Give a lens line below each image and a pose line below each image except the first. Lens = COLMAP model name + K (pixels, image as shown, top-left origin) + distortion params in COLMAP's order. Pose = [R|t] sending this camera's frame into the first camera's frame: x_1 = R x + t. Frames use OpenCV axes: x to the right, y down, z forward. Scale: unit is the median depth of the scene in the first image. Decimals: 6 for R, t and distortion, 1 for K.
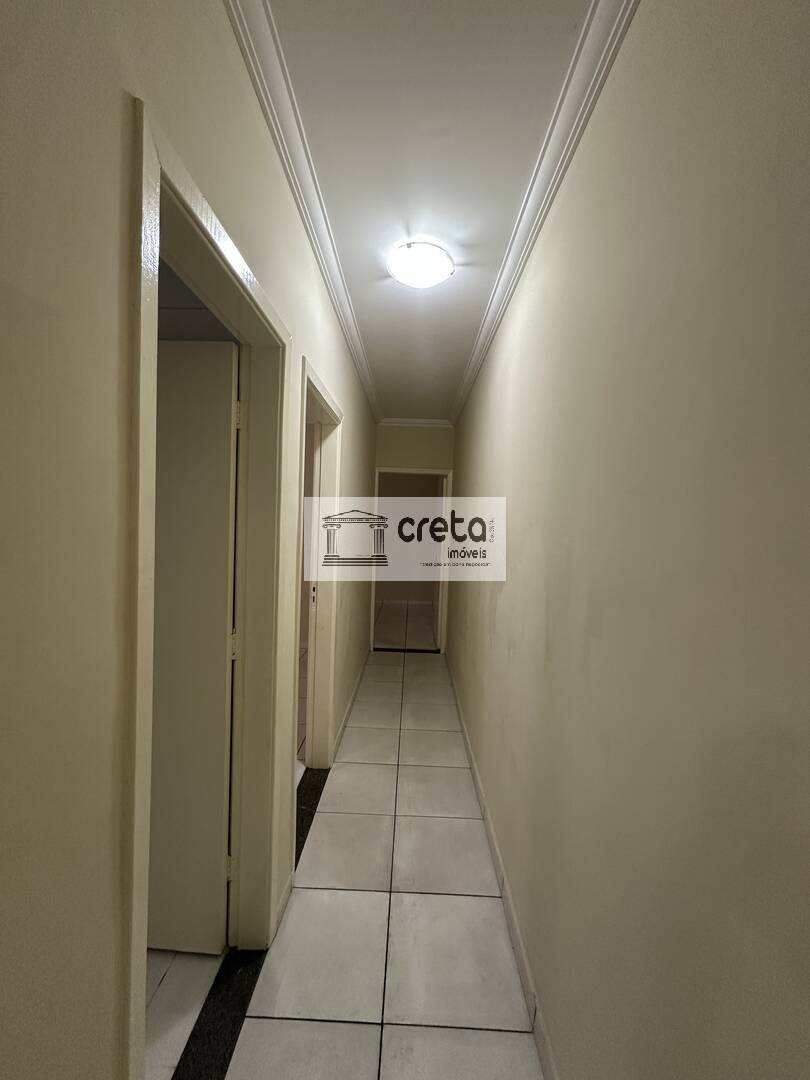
lens RADIAL K [[432.7, 0, 406.4], [0, 432.7, 540.2], [0, 0, 1]] dist [-0.001017, -0.000175]
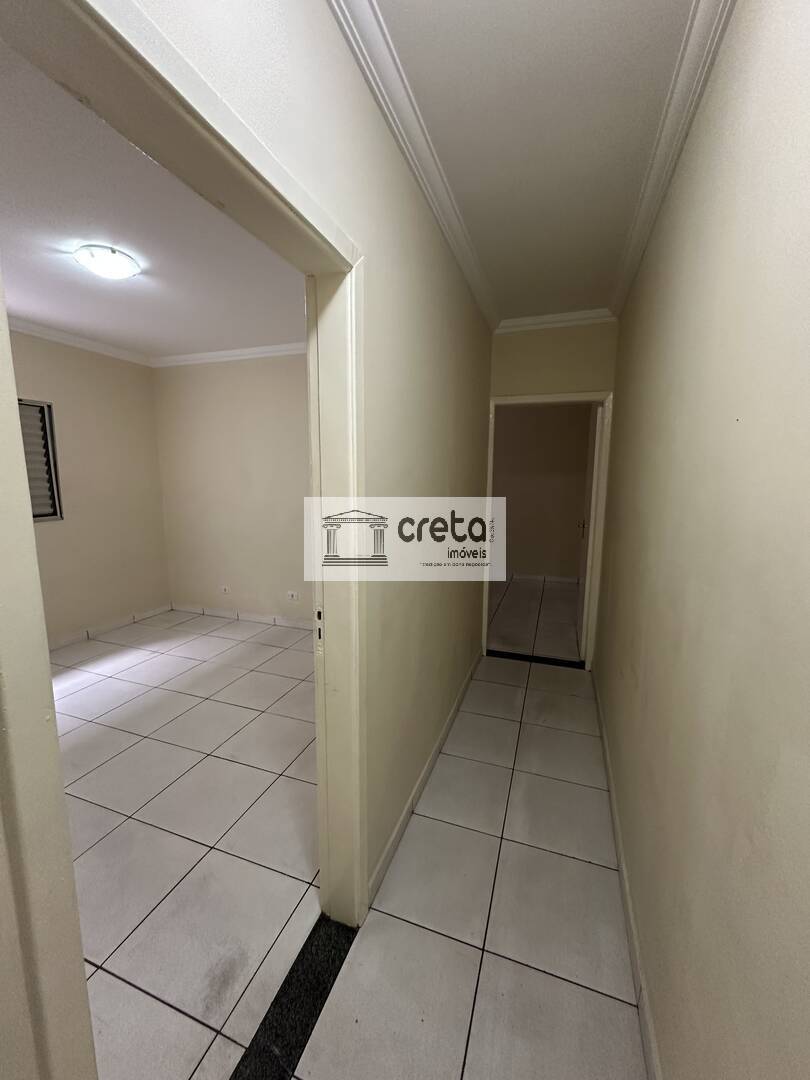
lens RADIAL K [[432.7, 0, 406.4], [0, 432.7, 540.2], [0, 0, 1]] dist [-0.001017, -0.000175]
pose [[0.946346, 0.019519, -0.322564, 0.029341], [0.013646, 0.994870, 0.100237, -0.015491], [0.322866, -0.099261, 0.941225, 0.293042]]
